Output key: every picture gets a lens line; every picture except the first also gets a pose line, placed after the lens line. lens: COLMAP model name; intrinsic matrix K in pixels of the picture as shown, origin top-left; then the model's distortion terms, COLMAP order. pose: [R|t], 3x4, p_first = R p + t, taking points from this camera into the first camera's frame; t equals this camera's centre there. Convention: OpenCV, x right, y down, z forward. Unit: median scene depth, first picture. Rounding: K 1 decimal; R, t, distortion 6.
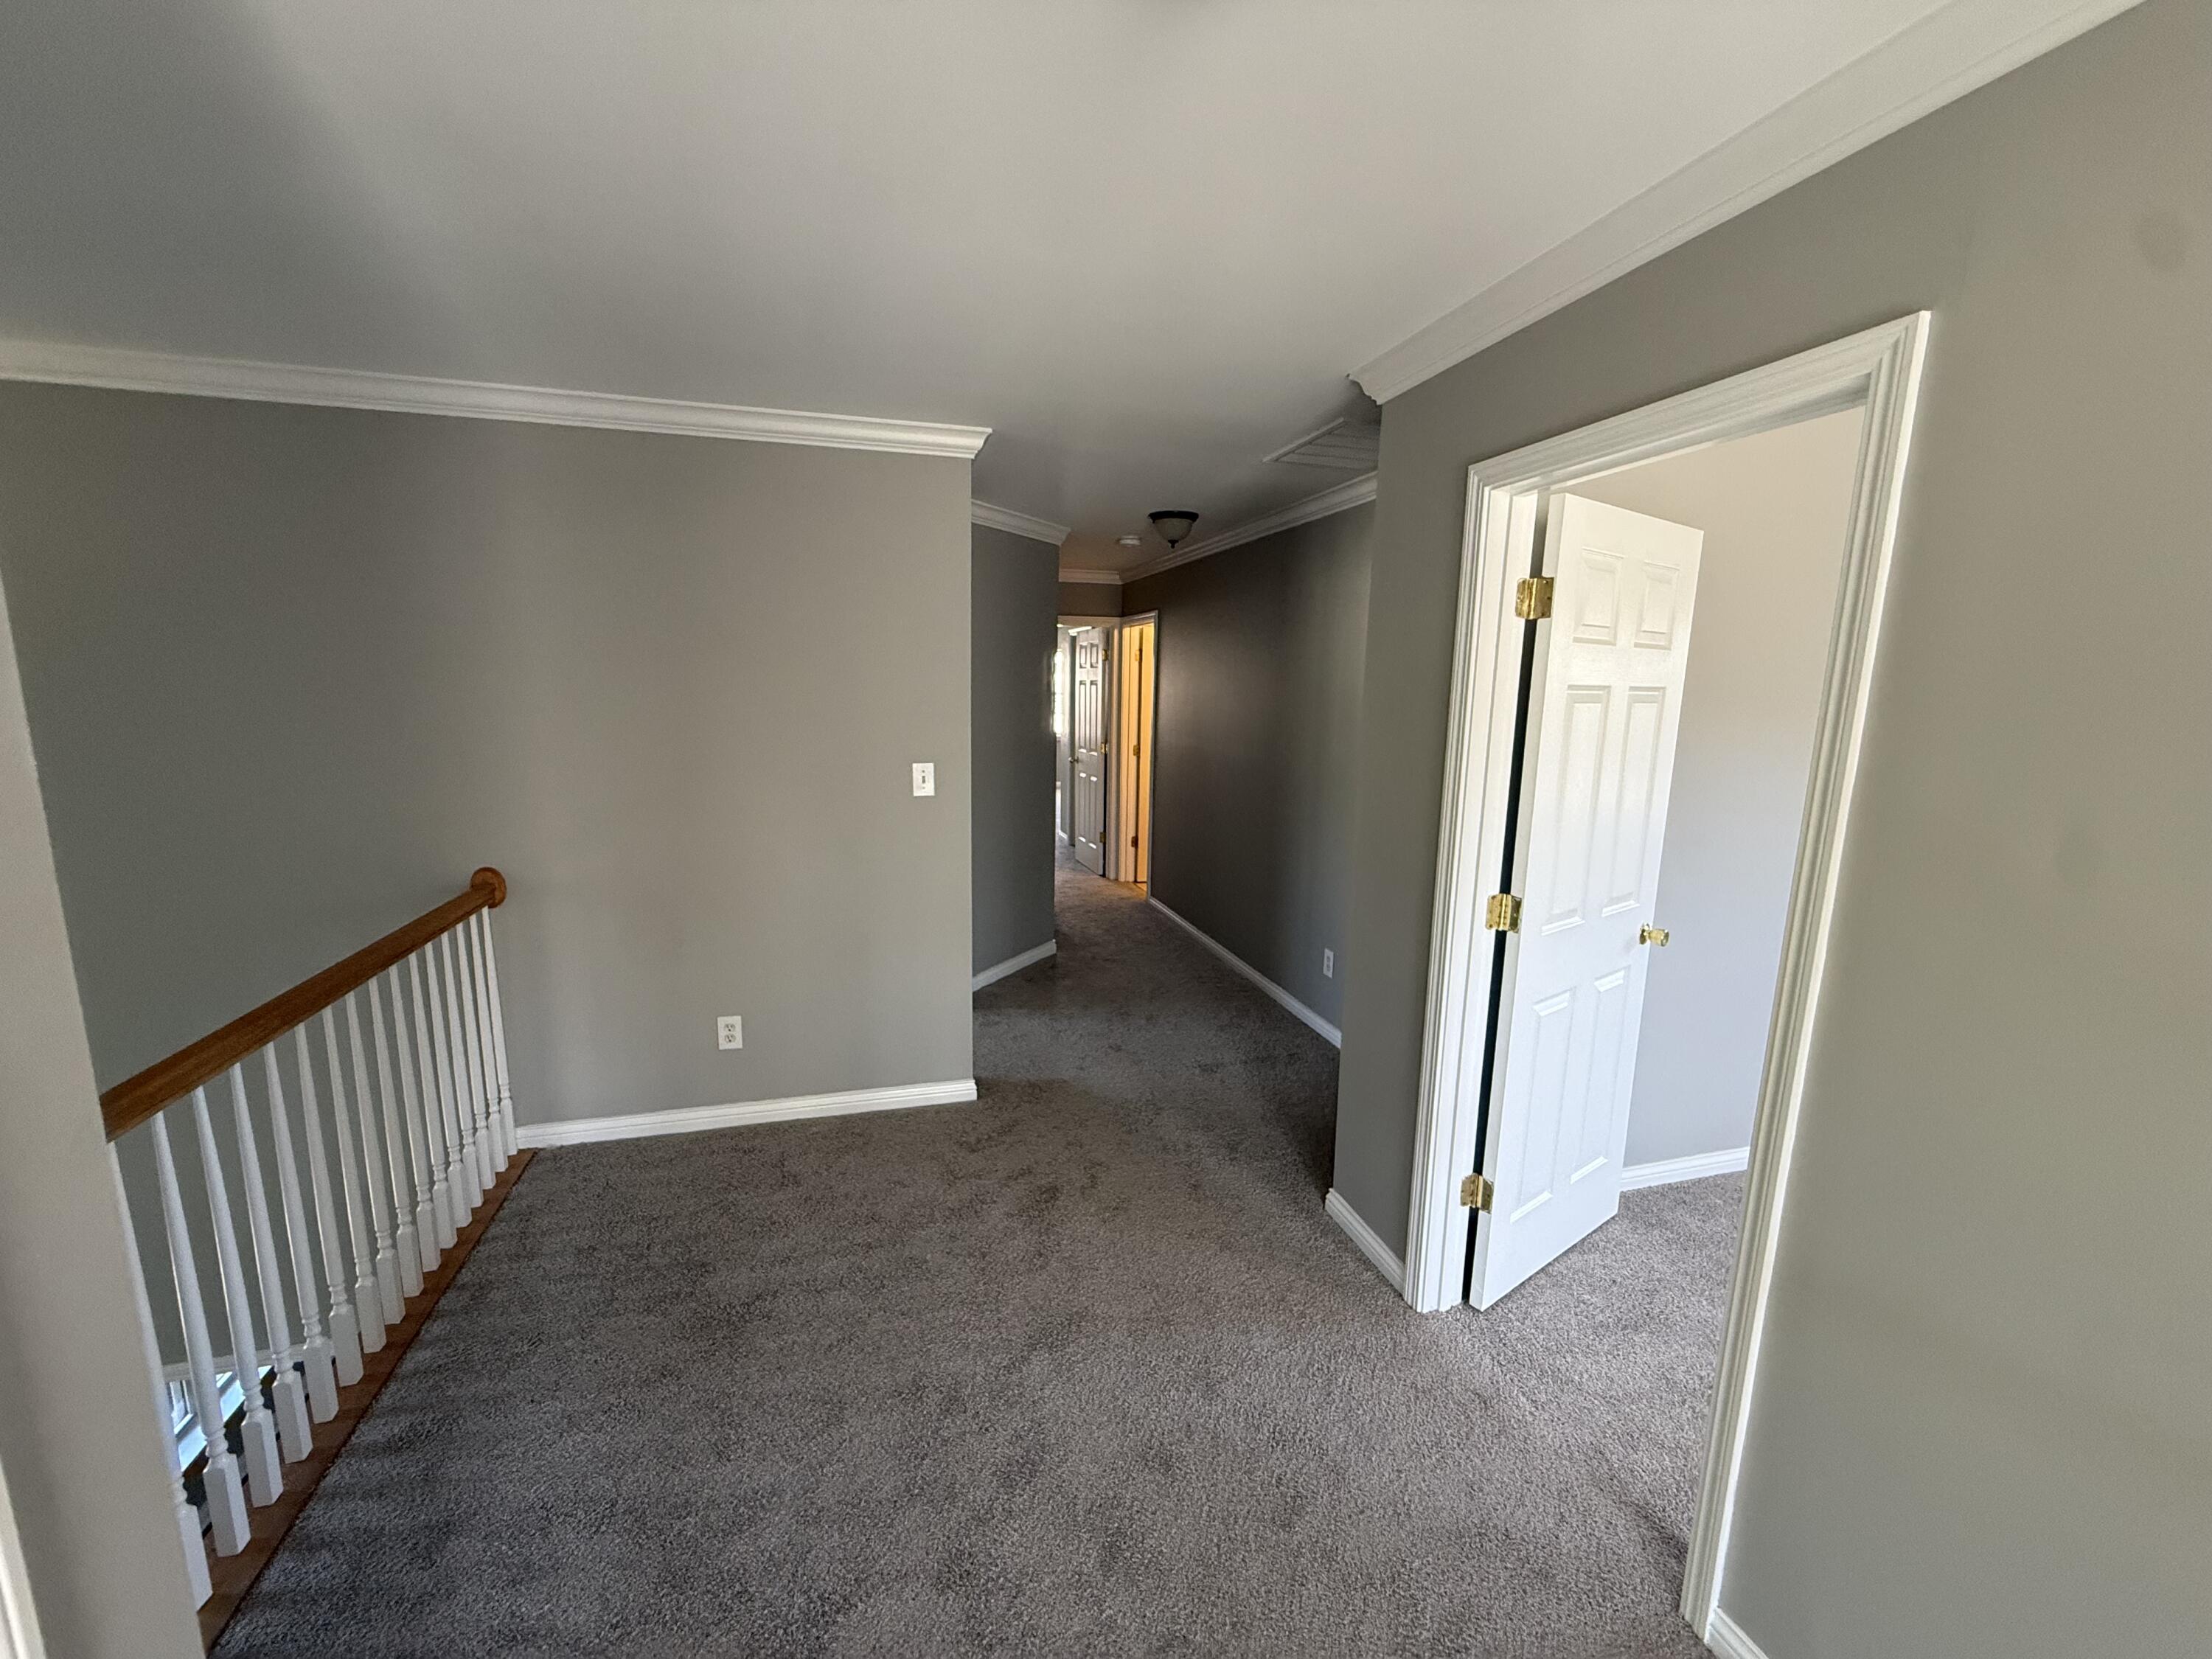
lens RADIAL K [[882.1, 0, 1103.6], [0, 882.1, 828.6], [0, 0, 1]] dist [0.000656, 0.000668]
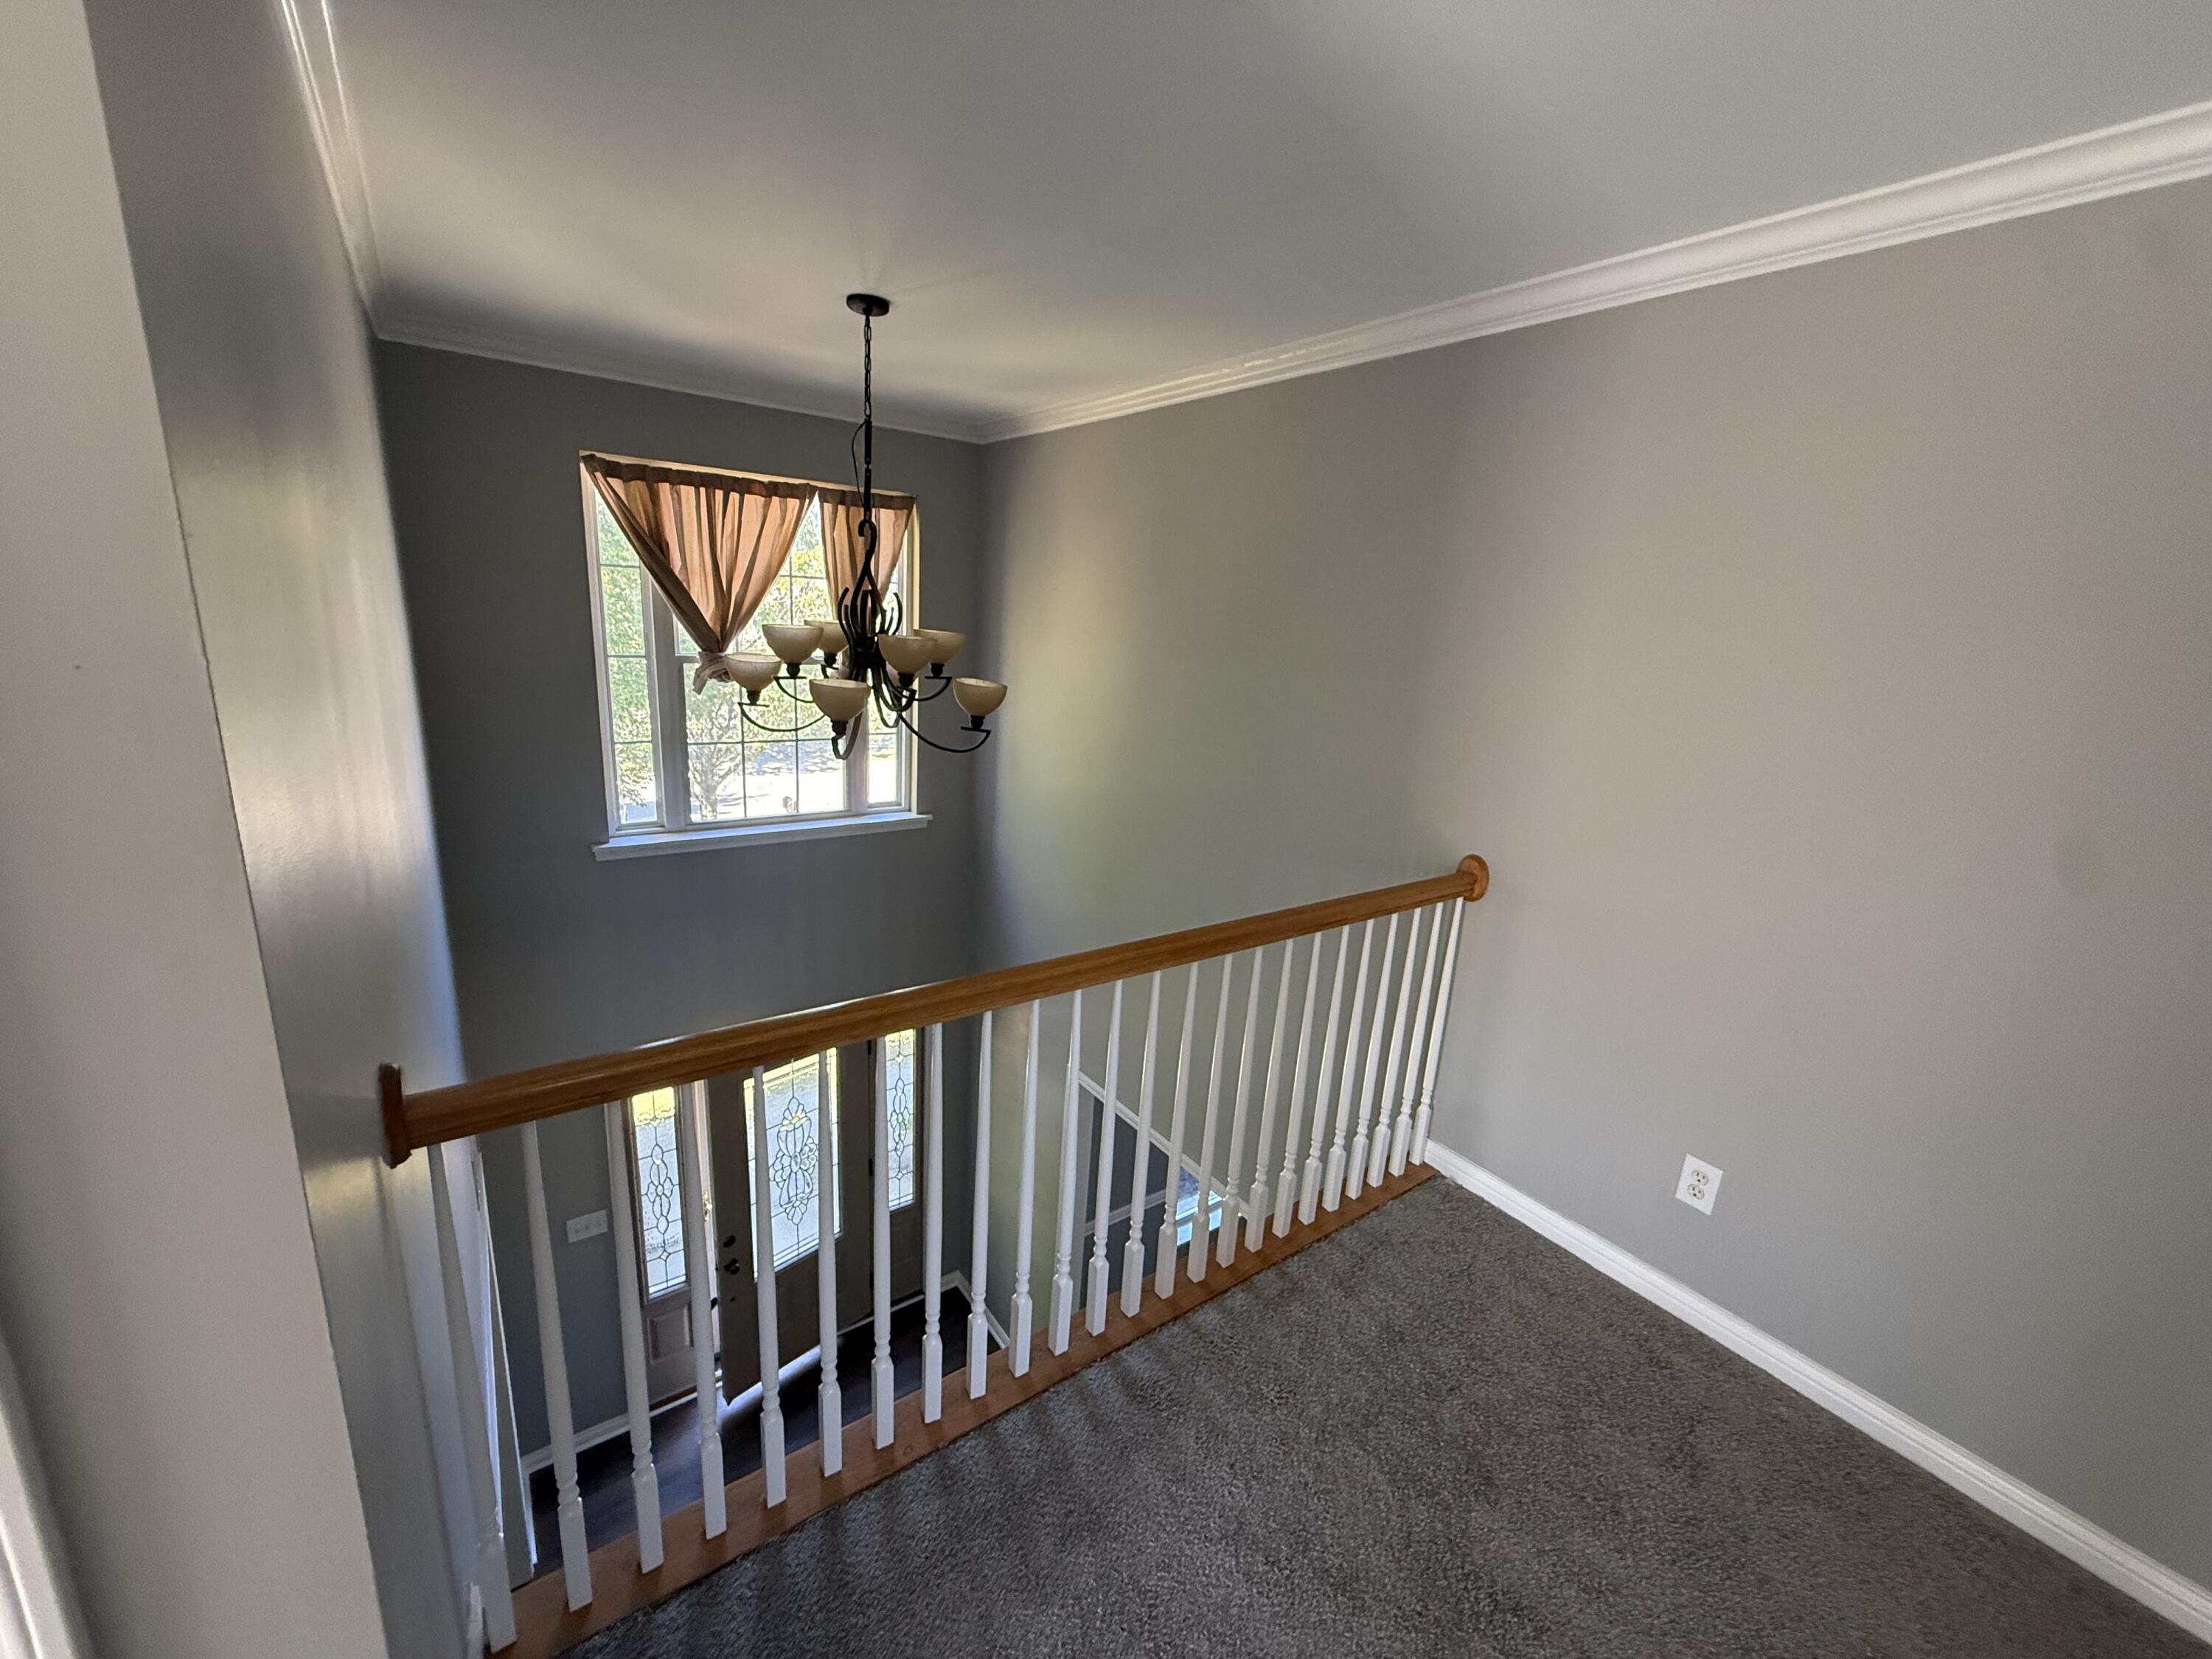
lens RADIAL K [[882.1, 0, 1109.1], [0, 882.1, 826.9], [0, 0, 1]] dist [0.000656, 0.000668]
pose [[0.342523, 0.246298, -0.906651, -0.042653], [-0.218036, 0.959517, 0.178288, -0.066237], [0.913859, 0.136615, 0.382359, 0.365774]]
